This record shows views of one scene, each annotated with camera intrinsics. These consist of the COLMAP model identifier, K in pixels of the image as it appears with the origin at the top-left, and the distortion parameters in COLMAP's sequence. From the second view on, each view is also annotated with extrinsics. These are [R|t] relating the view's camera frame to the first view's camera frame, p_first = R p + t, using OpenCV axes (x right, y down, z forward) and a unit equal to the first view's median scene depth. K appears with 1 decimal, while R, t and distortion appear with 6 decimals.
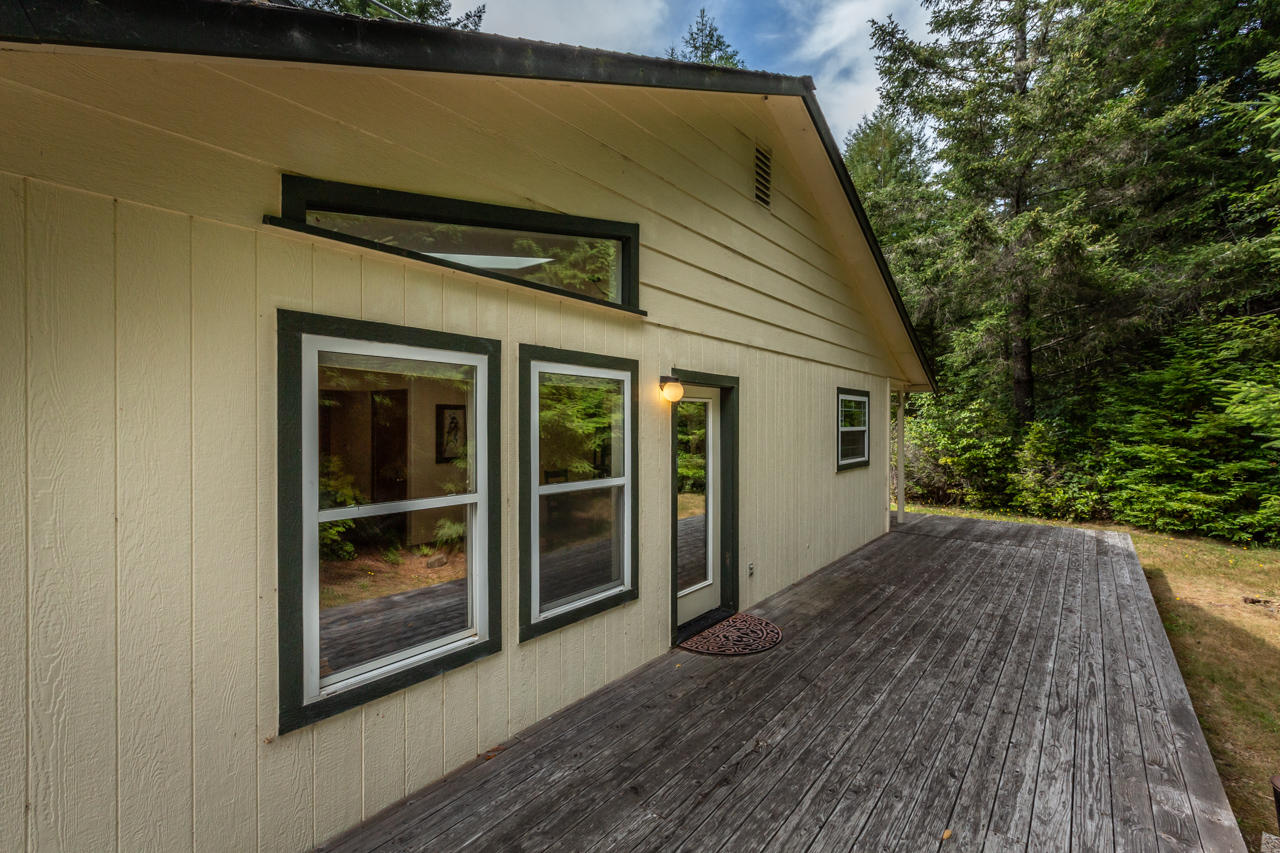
lens RADIAL K [[575.5, 0, 640.9], [0, 575.5, 425.3], [0, 0, 1]] dist [-0.010136, 0.001720]
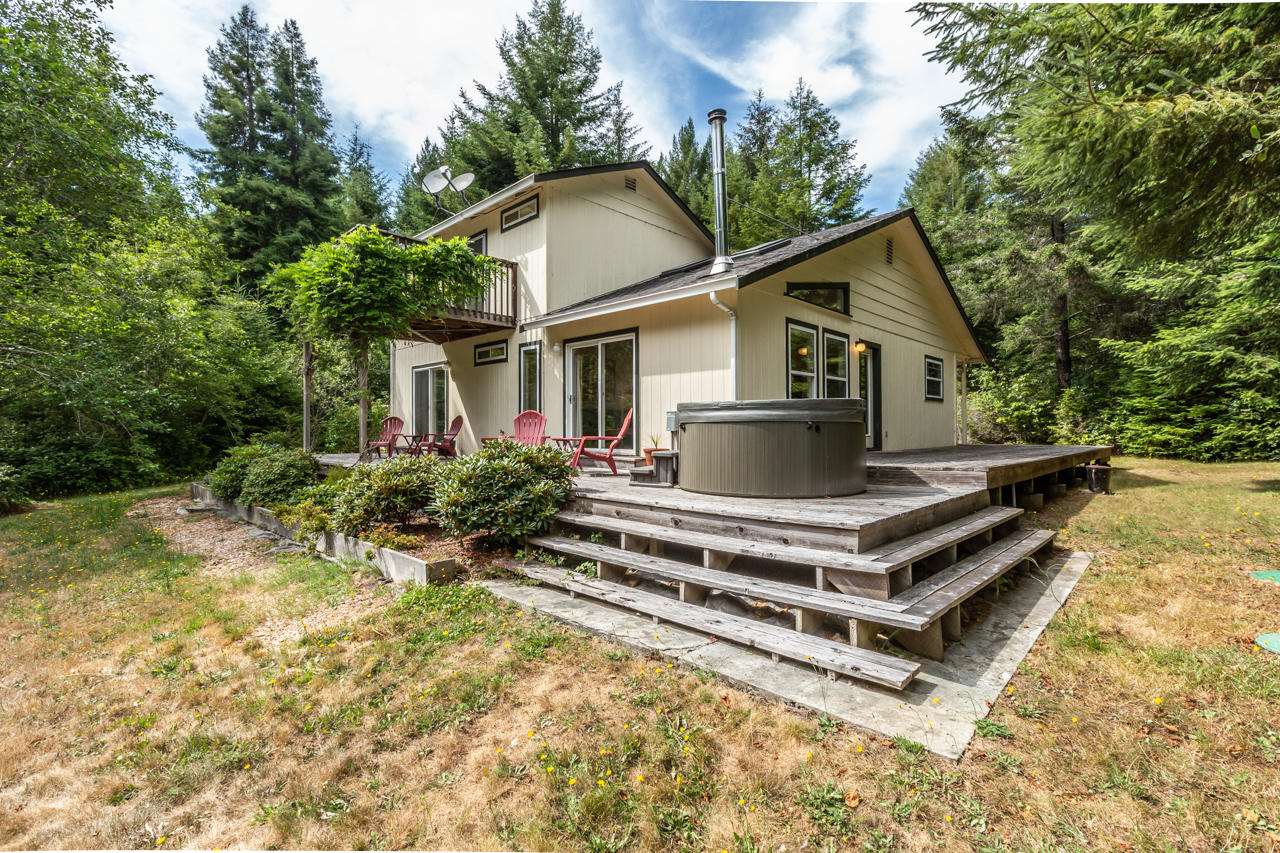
lens RADIAL K [[575.5, 0, 635.3], [0, 575.5, 425.5], [0, 0, 1]] dist [-0.010136, 0.001720]
pose [[0.993644, -0.004847, -0.112465, -0.232257], [0.003462, 0.999916, -0.012507, 0.112335], [0.112516, 0.012038, 0.993577, -0.577810]]
